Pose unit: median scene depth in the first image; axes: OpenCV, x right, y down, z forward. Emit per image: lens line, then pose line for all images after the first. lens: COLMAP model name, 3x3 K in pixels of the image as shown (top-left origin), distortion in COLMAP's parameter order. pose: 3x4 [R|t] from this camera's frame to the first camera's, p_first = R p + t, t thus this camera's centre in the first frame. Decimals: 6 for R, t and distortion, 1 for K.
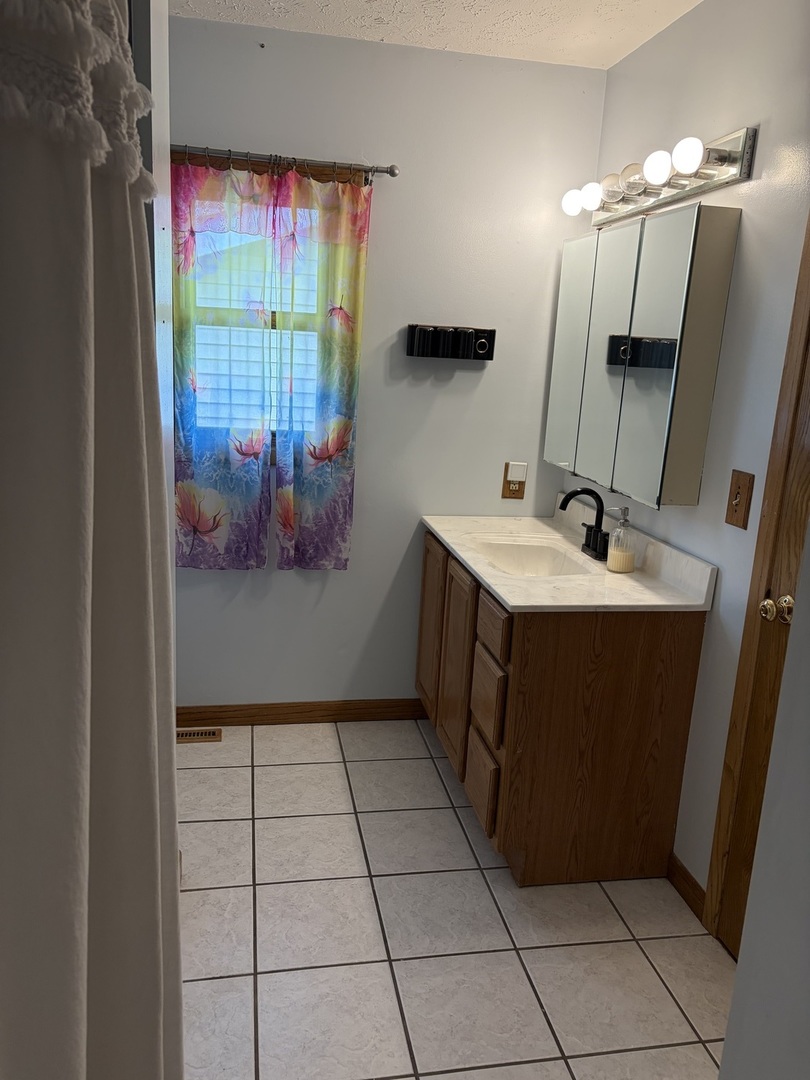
lens RADIAL K [[820.4, 0, 406.9], [0, 820.4, 539.4], [0, 0, 1]] dist [0.051221, -0.049952]
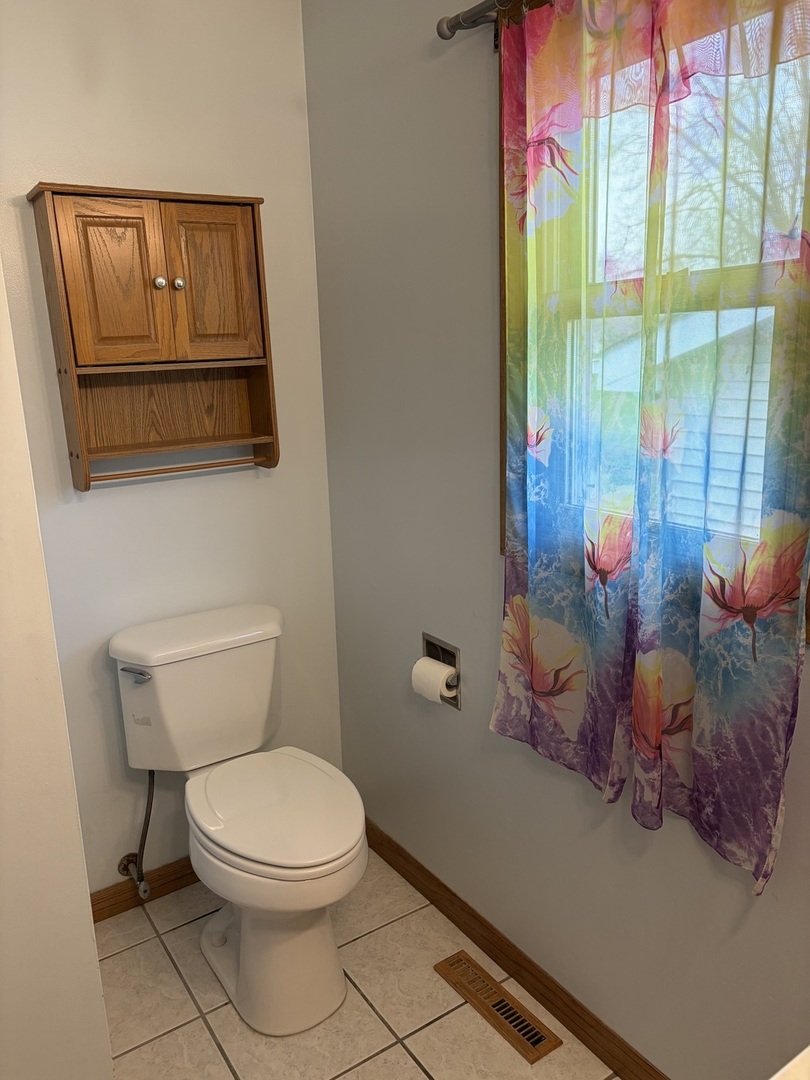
lens RADIAL K [[820.4, 0, 402.8], [0, 820.4, 543.2], [0, 0, 1]] dist [0.051221, -0.049952]
pose [[0.353944, 0.146555, -0.923713, 0.216958], [-0.161466, 0.982392, 0.093995, -0.143736], [0.921223, 0.115879, 0.371376, 0.688106]]
